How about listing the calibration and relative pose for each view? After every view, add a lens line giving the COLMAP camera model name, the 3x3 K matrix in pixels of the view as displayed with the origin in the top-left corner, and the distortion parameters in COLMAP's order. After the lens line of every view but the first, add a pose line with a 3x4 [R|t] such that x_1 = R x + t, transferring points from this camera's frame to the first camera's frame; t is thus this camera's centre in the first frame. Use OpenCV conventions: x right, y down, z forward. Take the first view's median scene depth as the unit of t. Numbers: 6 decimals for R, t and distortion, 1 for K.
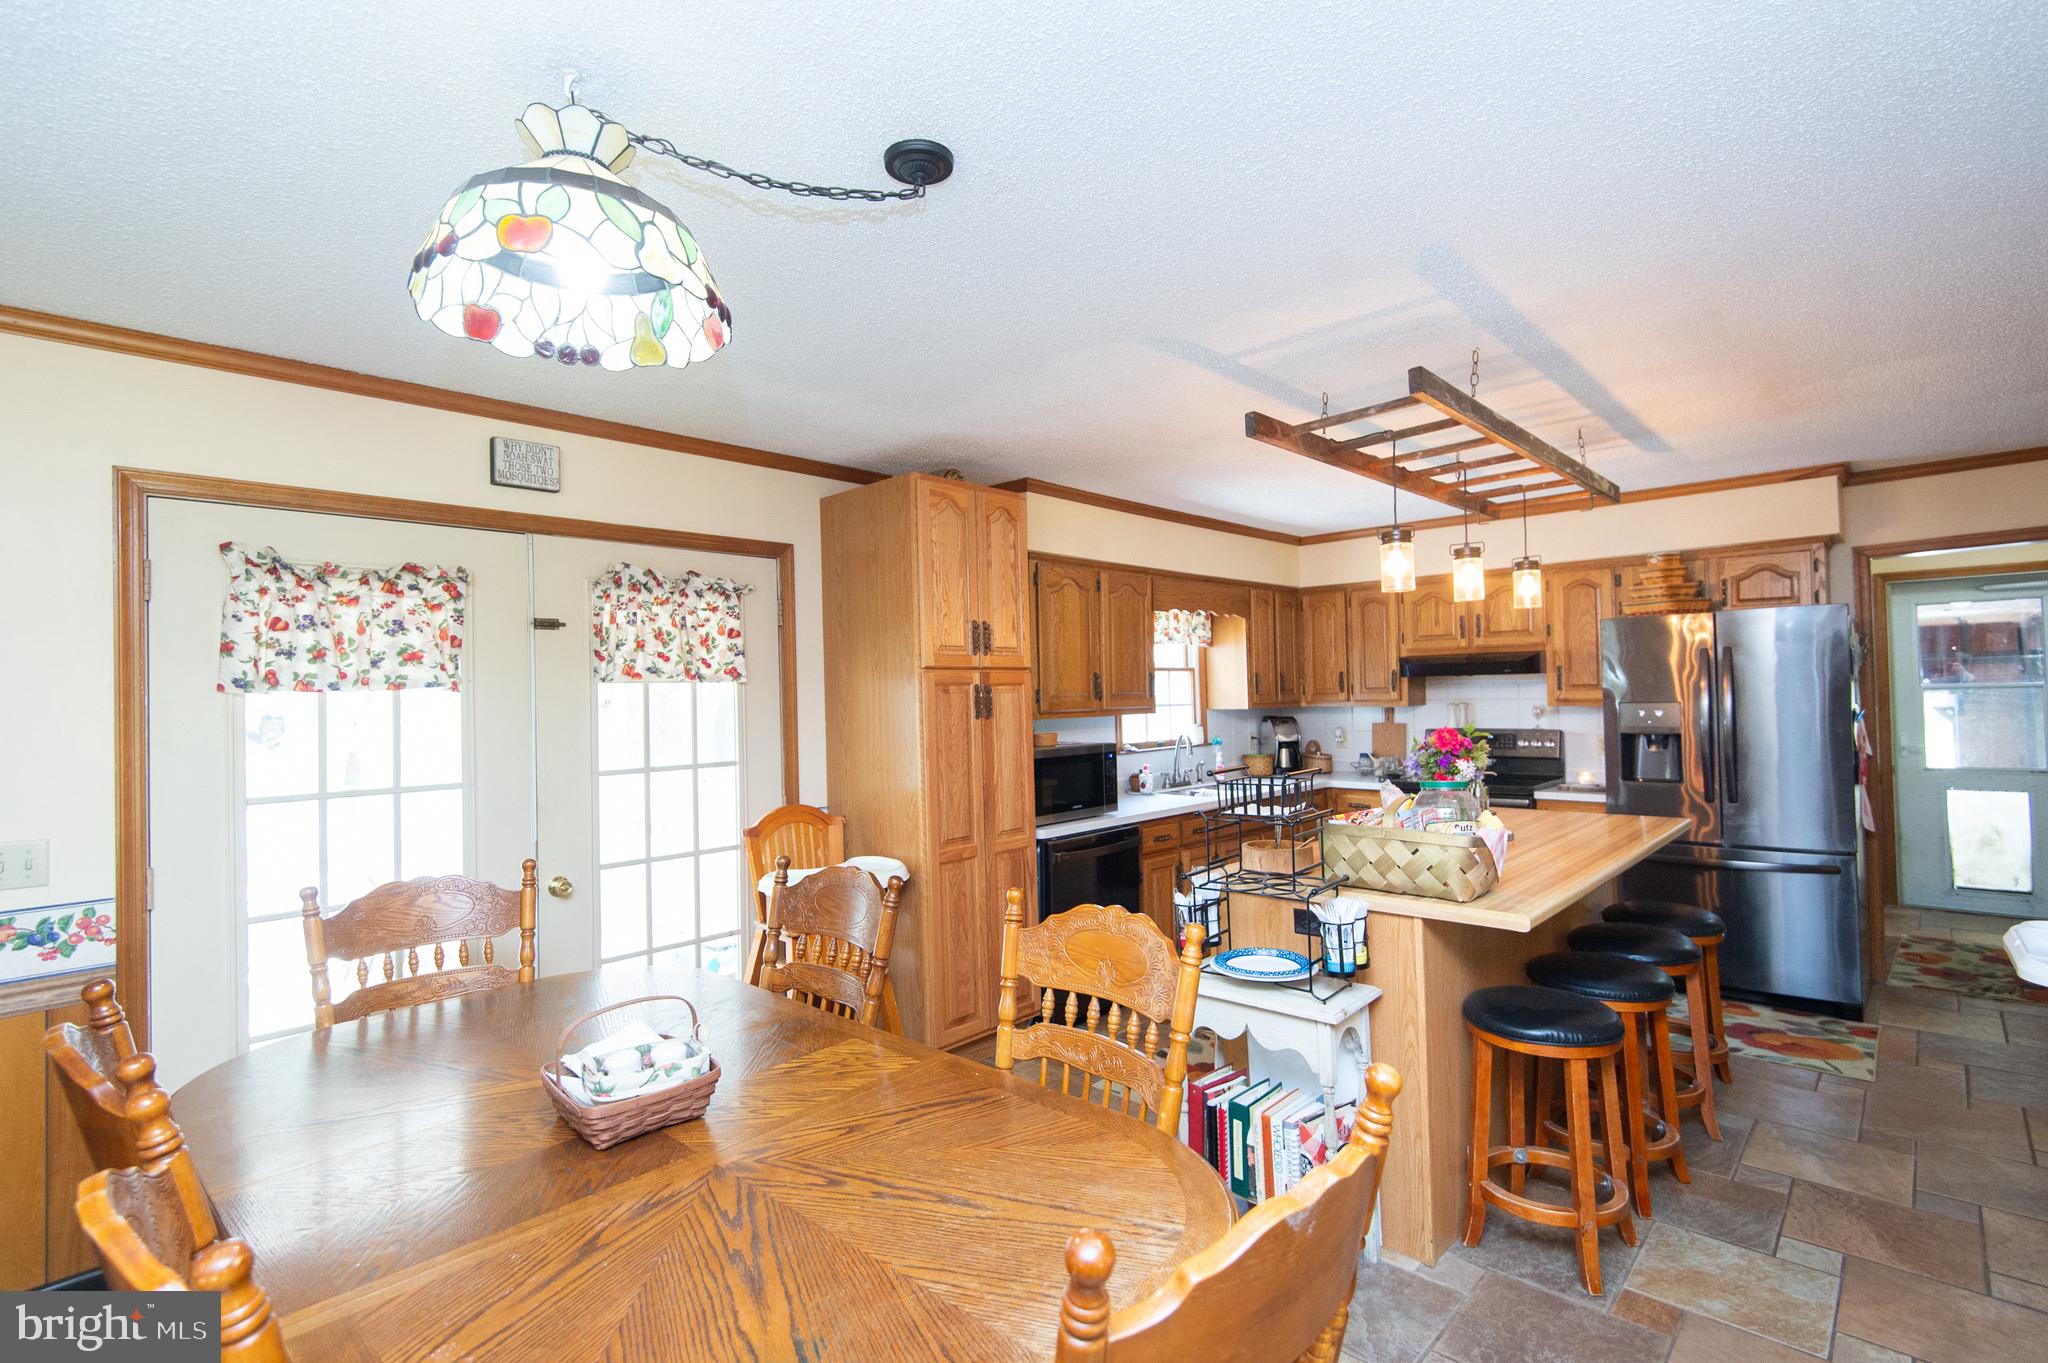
lens RADIAL K [[936.0, 0, 1012.7], [0, 936.0, 687.8], [0, 0, 1]] dist [0.018427, -0.005720]
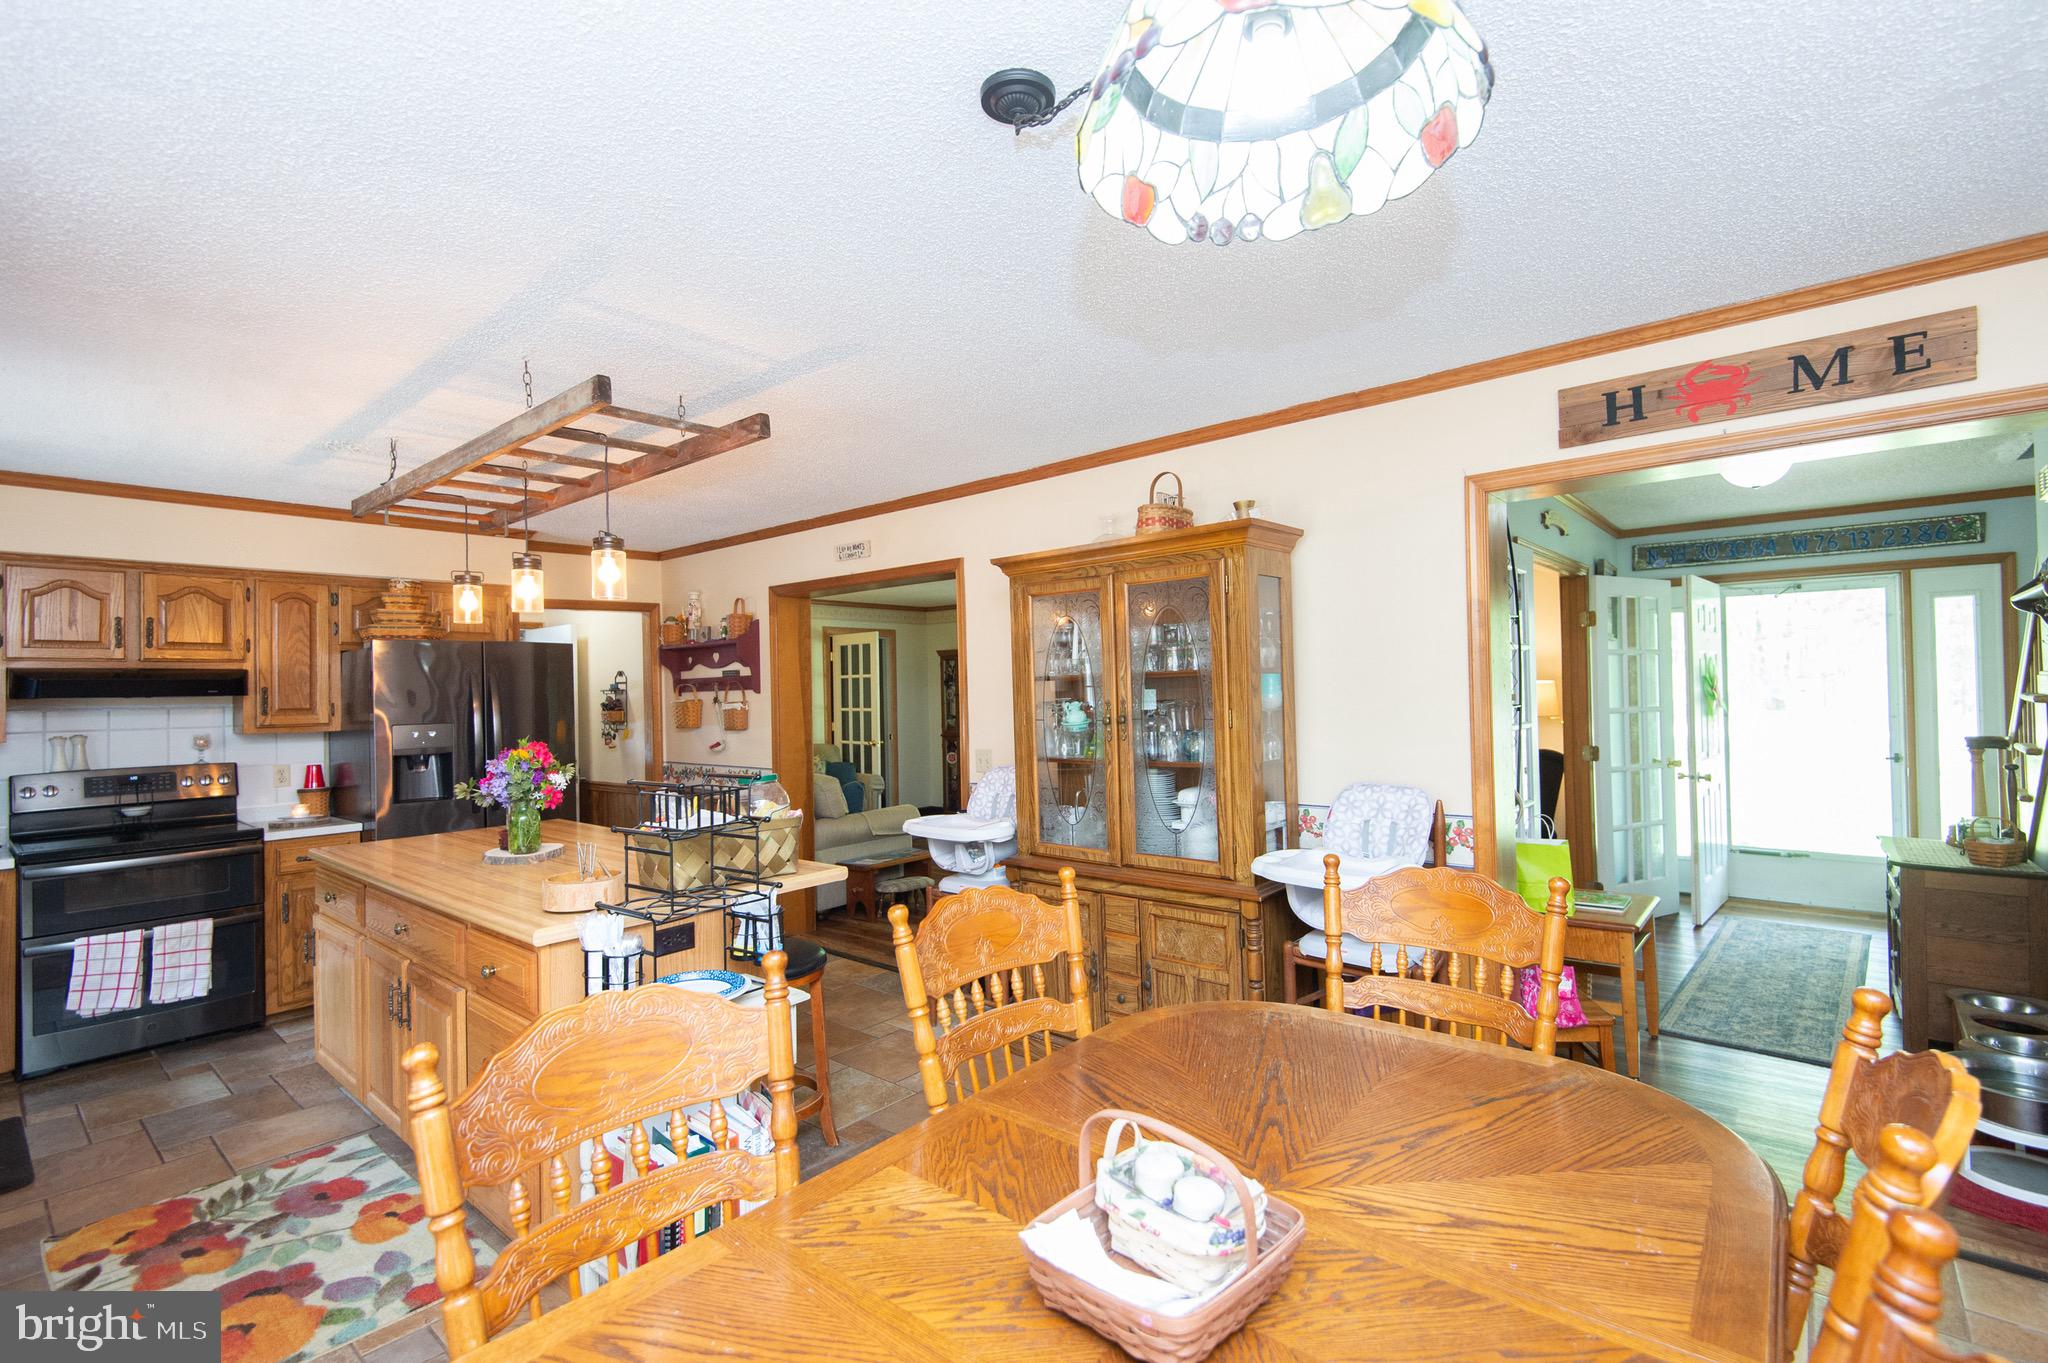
lens RADIAL K [[936.0, 0, 1027.0], [0, 936.0, 683.9], [0, 0, 1]] dist [0.018427, -0.005720]
pose [[-0.058345, 0.035958, 0.997649, -0.214264], [0.015301, 0.999266, -0.035121, 0.009597], [-0.998179, 0.013216, -0.058853, 0.226600]]
